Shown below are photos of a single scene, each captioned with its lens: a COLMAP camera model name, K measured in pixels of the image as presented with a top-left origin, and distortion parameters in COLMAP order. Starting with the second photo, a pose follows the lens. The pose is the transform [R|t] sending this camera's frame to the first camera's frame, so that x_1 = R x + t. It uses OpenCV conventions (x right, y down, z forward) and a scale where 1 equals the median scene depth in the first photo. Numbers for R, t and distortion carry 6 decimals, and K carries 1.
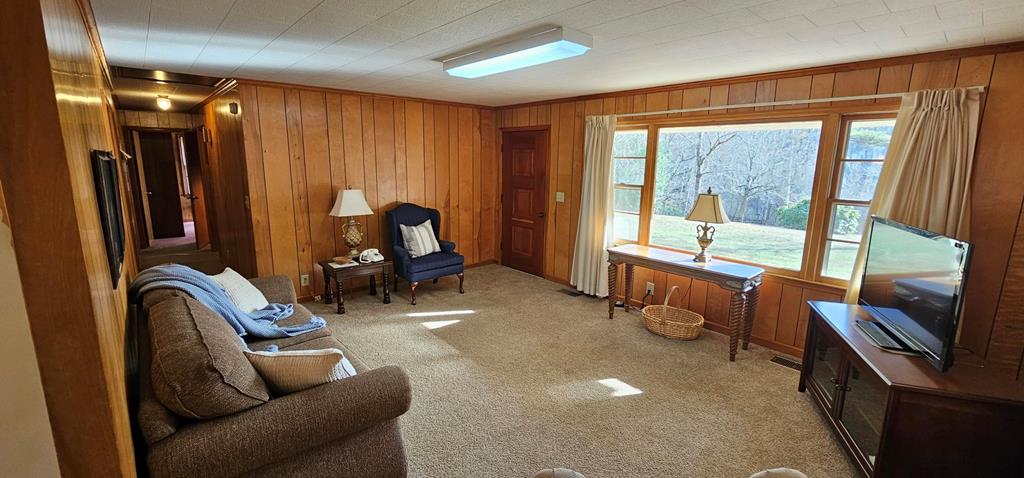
lens RADIAL K [[420.4, 0, 513.0], [0, 420.4, 237.3], [0, 0, 1]] dist [0.000131, -0.000169]
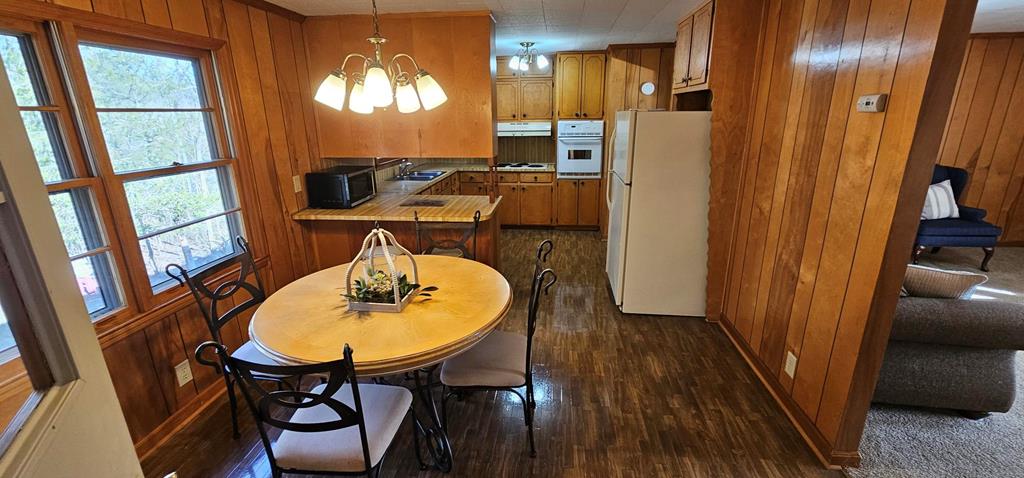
lens RADIAL K [[420.4, 0, 513.0], [0, 420.4, 237.3], [0, 0, 1]] dist [0.000131, -0.000169]
pose [[0.672730, 0.188107, -0.715577, -0.175407], [-0.117983, 0.982040, 0.147234, 0.057247], [0.730421, -0.014623, 0.682841, -0.263010]]
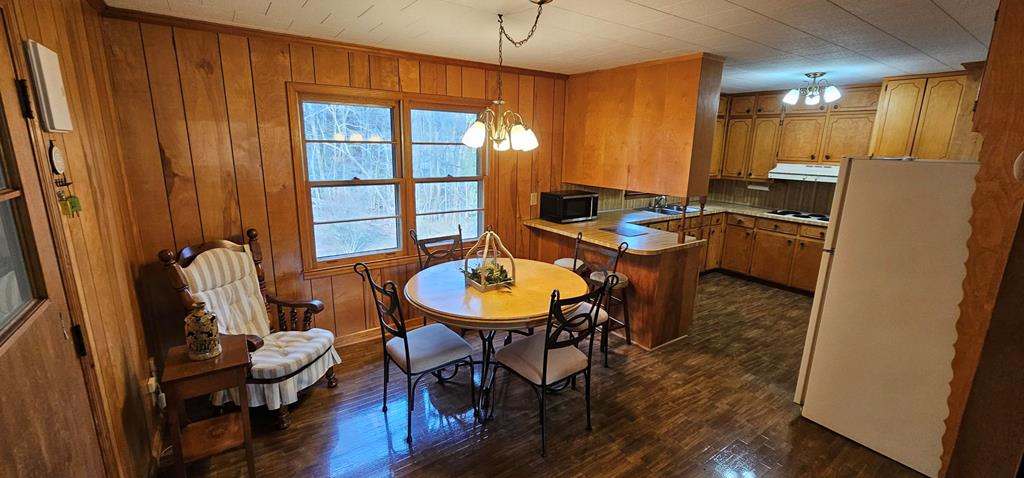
lens RADIAL K [[420.4, 0, 513.0], [0, 420.4, 237.3], [0, 0, 1]] dist [0.000131, -0.000169]
pose [[-0.114885, 0.199756, -0.973087, 0.286094], [-0.205706, 0.953557, 0.220033, -0.095088], [0.971847, 0.225449, -0.068458, 0.416251]]
